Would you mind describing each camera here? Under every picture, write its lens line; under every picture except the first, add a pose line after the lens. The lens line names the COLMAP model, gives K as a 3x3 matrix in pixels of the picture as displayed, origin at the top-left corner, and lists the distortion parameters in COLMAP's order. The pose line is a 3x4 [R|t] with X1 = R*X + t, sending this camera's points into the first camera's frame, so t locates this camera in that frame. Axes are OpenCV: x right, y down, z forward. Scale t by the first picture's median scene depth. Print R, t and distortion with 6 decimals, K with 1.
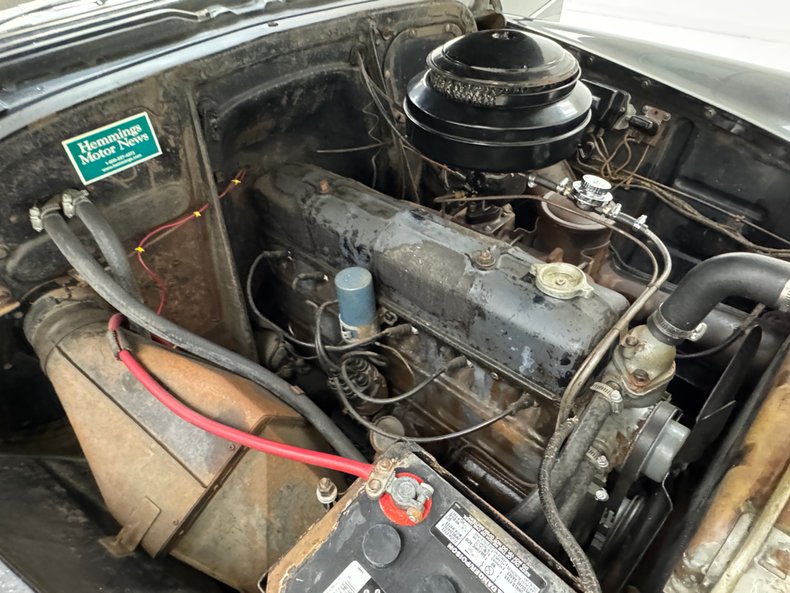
lens RADIAL K [[502.4, 0, 397.0], [0, 502.4, 292.8], [0, 0, 1]] dist [-0.008641, 0.004703]
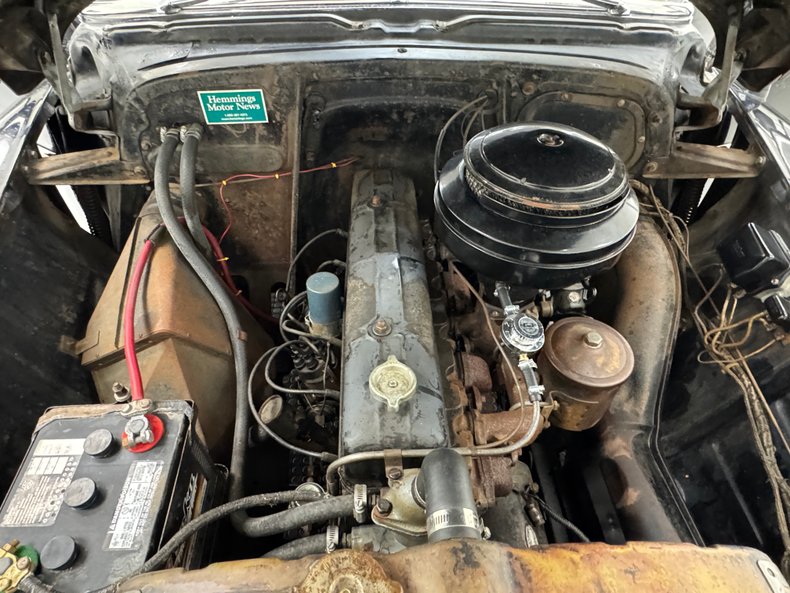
lens RADIAL K [[502.4, 0, 390.4], [0, 502.4, 296.8], [0, 0, 1]] dist [-0.008641, 0.004703]
pose [[0.717164, 0.519233, -0.464837, 0.568711], [-0.492205, 0.849578, 0.189610, -0.291703], [0.493367, 0.092814, 0.864855, 0.089878]]
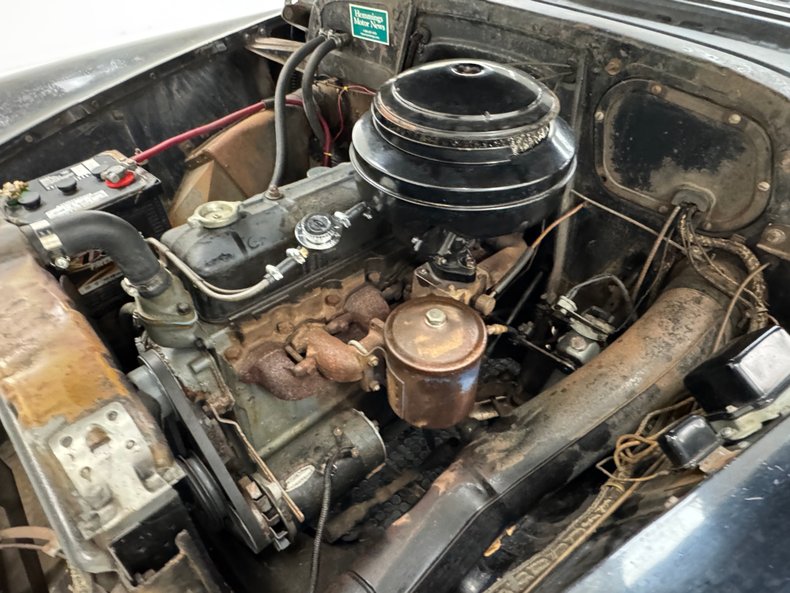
lens RADIAL K [[502.4, 0, 389.2], [0, 502.4, 299.1], [0, 0, 1]] dist [-0.008641, 0.004703]
pose [[-0.034440, 0.692421, -0.720671, 1.044912], [-0.662742, 0.523919, 0.535053, -0.654216], [0.748056, 0.496046, 0.440853, 0.719861]]
